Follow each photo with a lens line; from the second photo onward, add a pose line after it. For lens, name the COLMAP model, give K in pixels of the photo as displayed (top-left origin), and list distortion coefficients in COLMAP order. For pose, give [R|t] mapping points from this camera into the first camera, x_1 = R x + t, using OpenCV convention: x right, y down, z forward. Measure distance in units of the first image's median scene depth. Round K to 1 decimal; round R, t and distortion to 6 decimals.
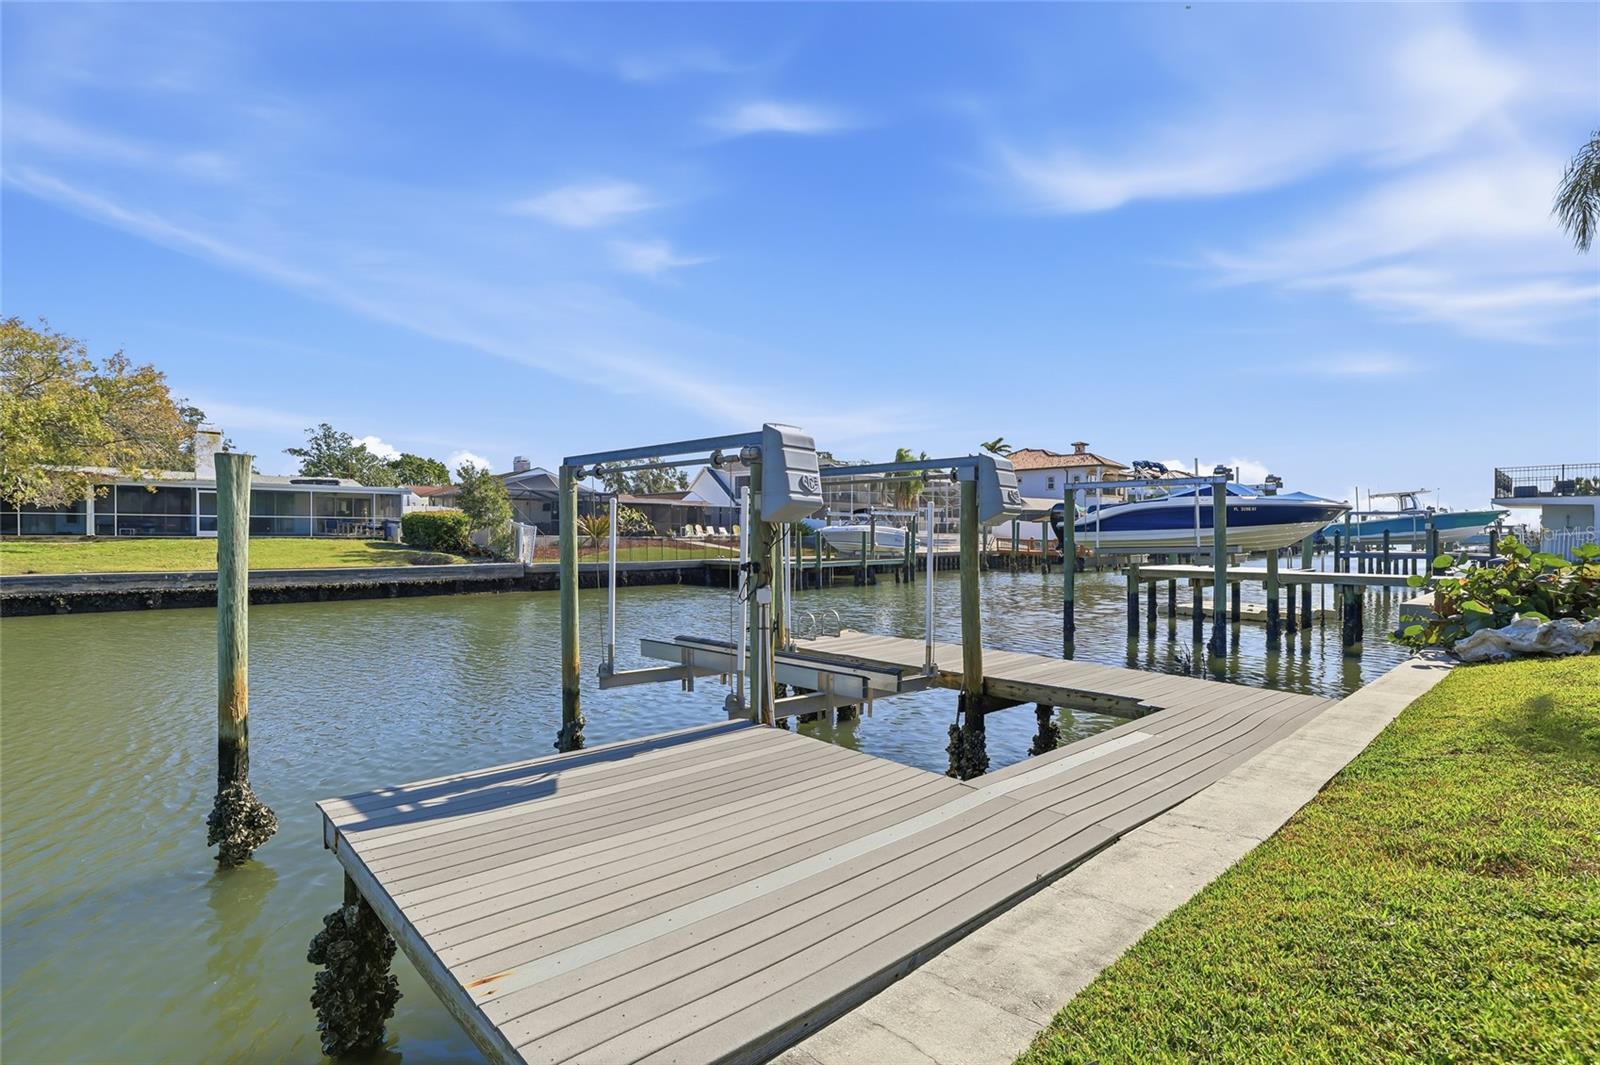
lens RADIAL K [[768.8, 0, 800.0], [0, 768.8, 532.5], [0, 0, 1]] dist [-0.033514, 0.020696]
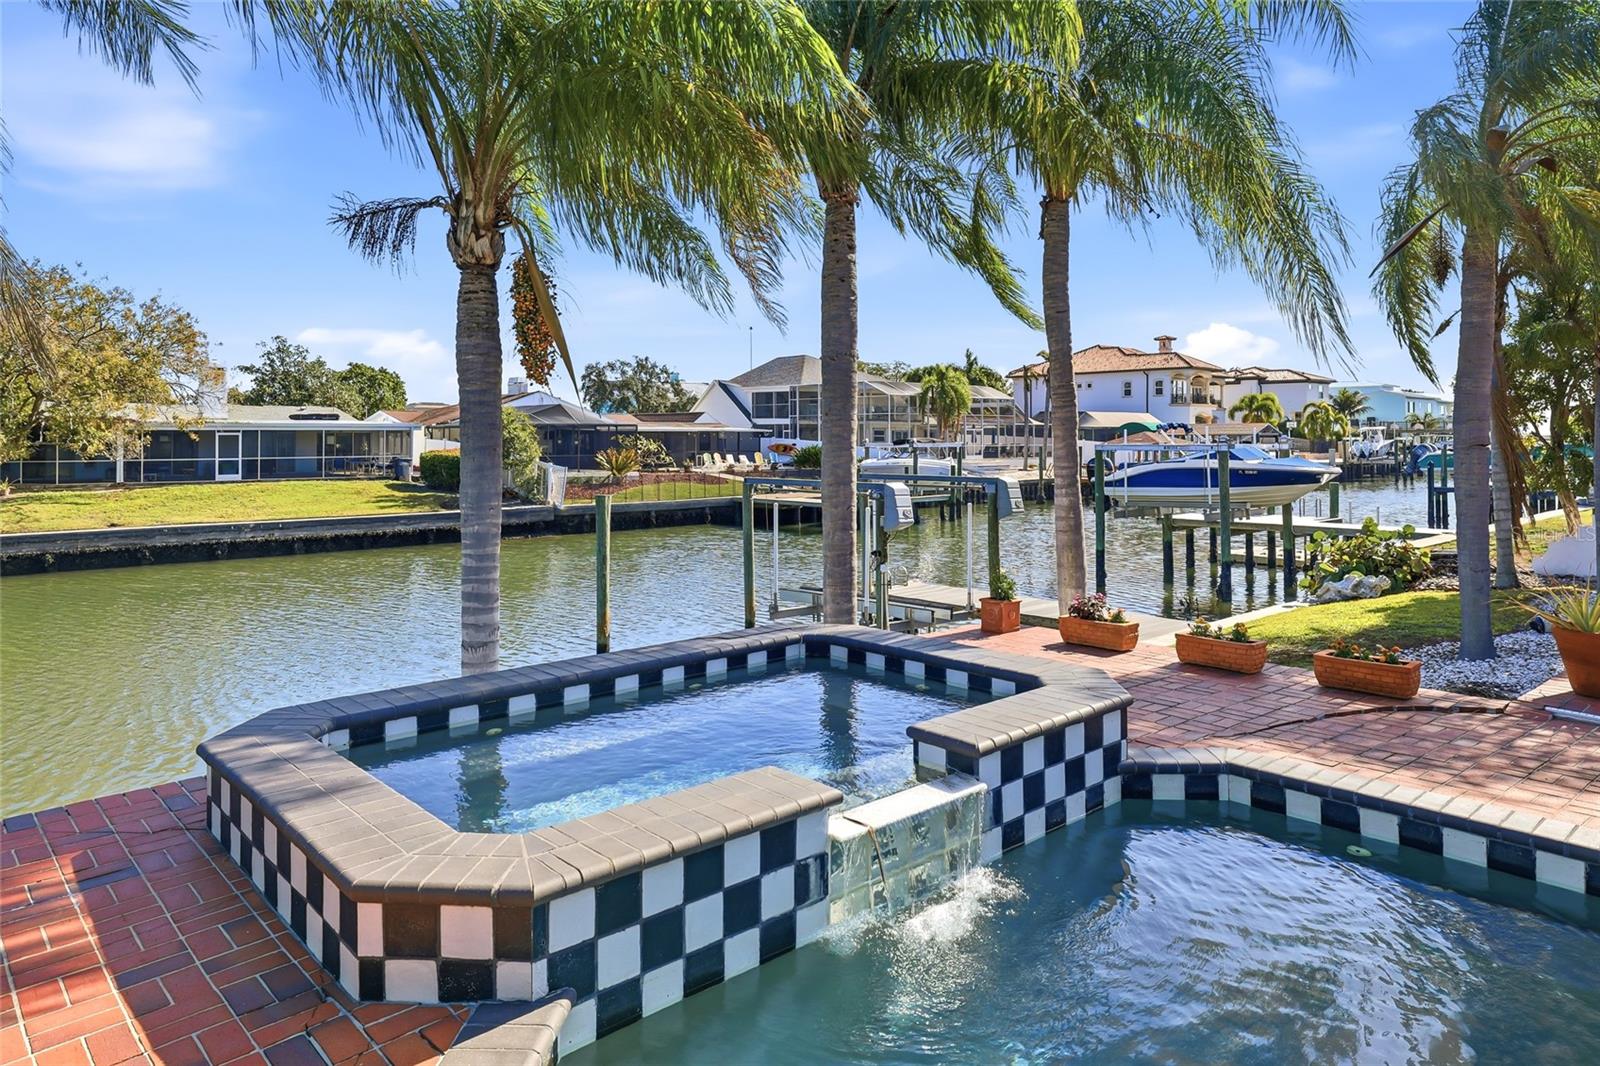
lens RADIAL K [[1035.1, 0, 789.9], [0, 1035.1, 418.2], [0, 0, 1]] dist [0.008257, 0.004805]
pose [[0.999850, -0.006958, -0.015854, -0.042326], [0.006706, 0.999851, -0.015924, -0.045630], [0.015963, 0.015816, 0.999747, -0.290151]]
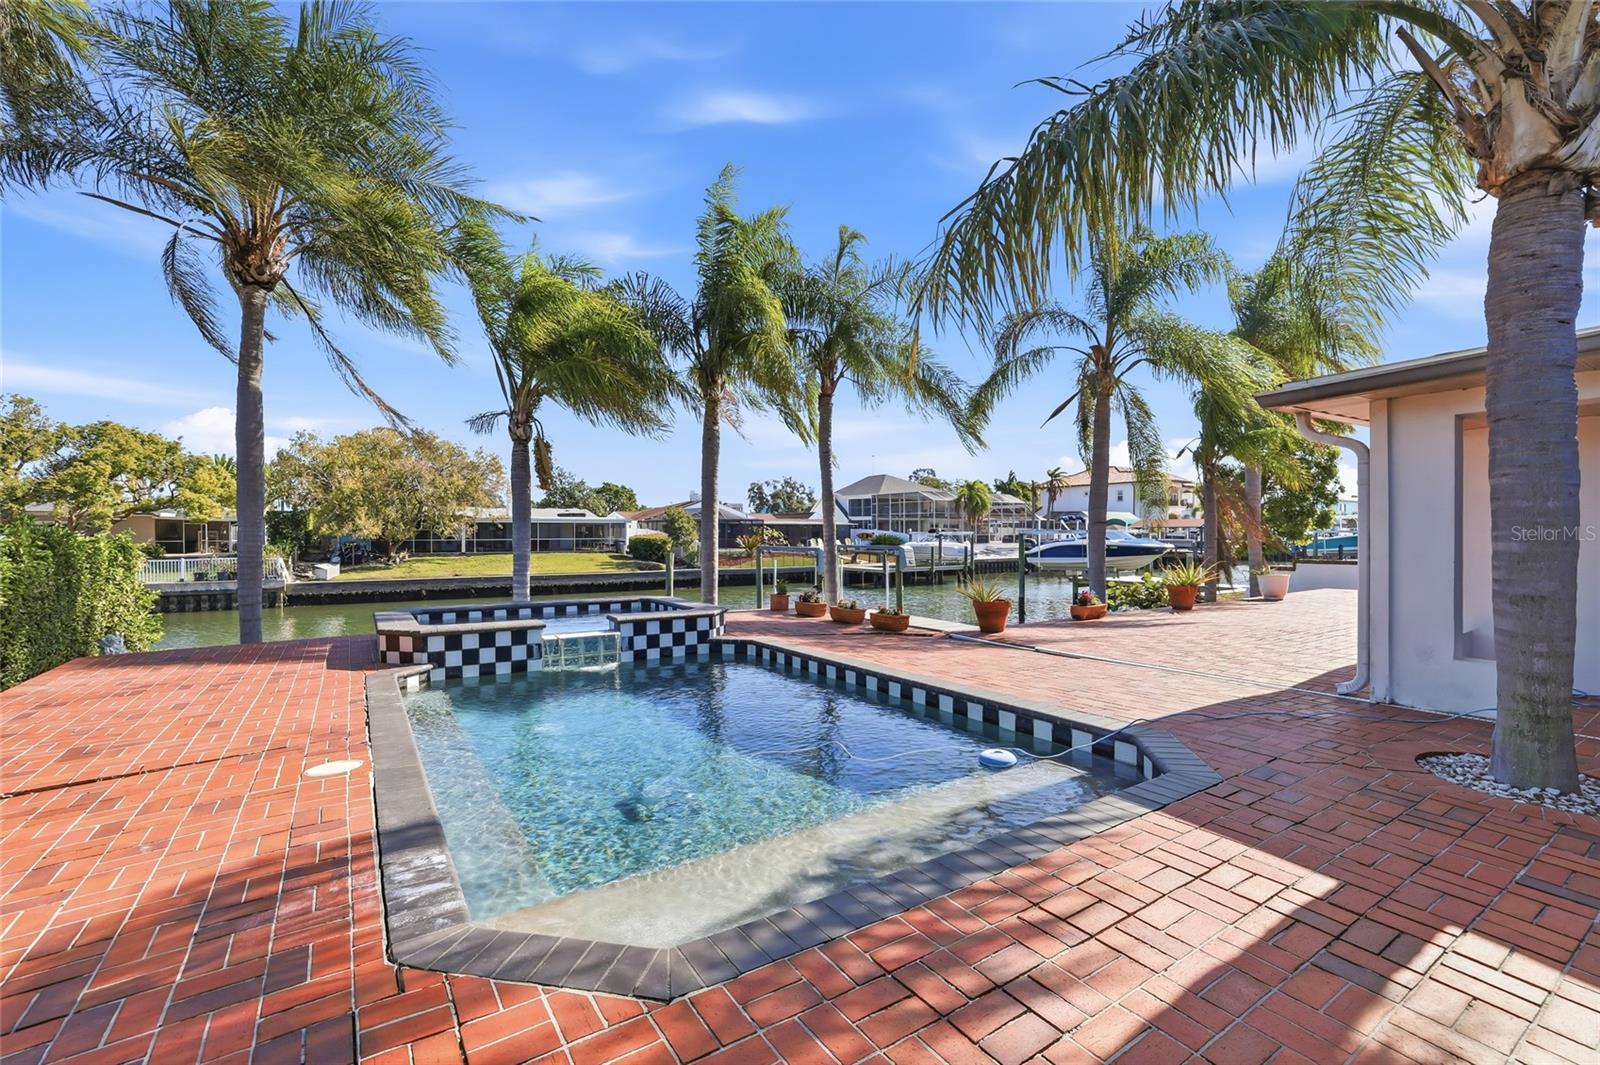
lens RADIAL K [[711.5, 0, 796.1], [0, 711.5, 526.6], [0, 0, 1]] dist [-0.042001, 0.019078]
pose [[0.984471, -0.005801, -0.175449, 0.072425], [0.005033, 0.999976, -0.004825, -0.037759], [0.175473, 0.003867, 0.984477, -0.382109]]
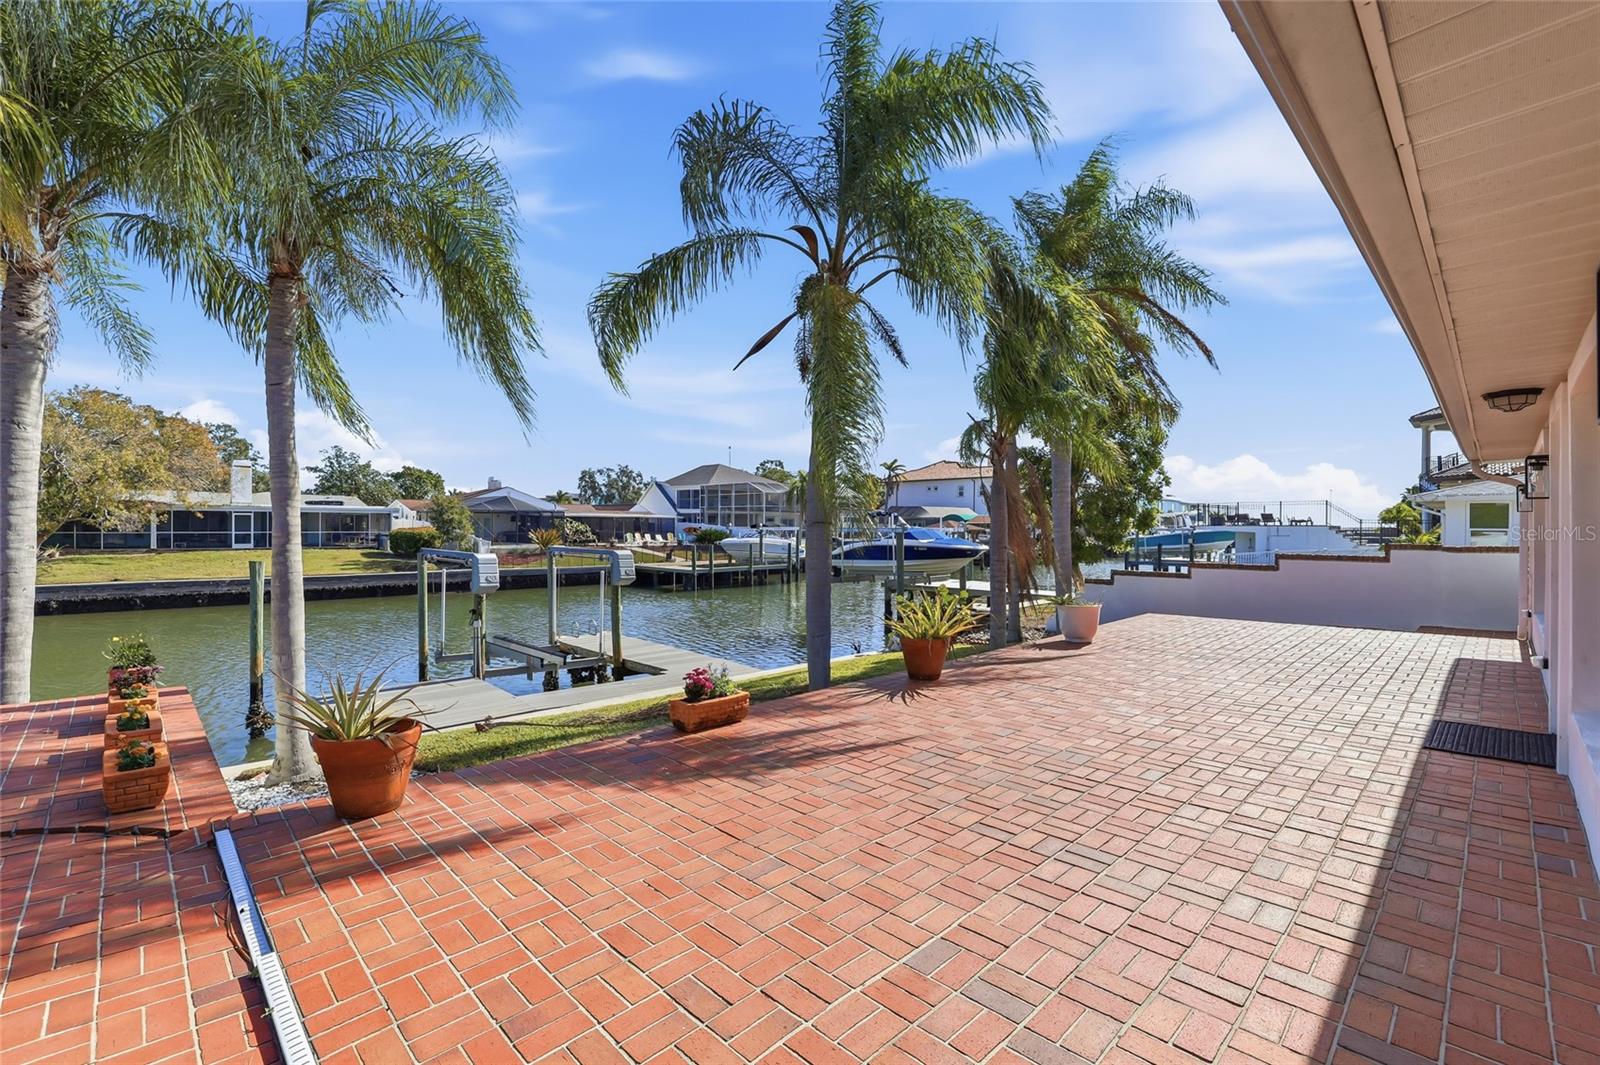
lens RADIAL K [[711.5, 0, 796.1], [0, 711.5, 526.6], [0, 0, 1]] dist [-0.042001, 0.019078]
pose [[0.999925, 0.003739, 0.011676, 0.159564], [-0.003805, 0.999977, 0.005650, -0.040956], [-0.011654, -0.005694, 0.999916, -0.209222]]
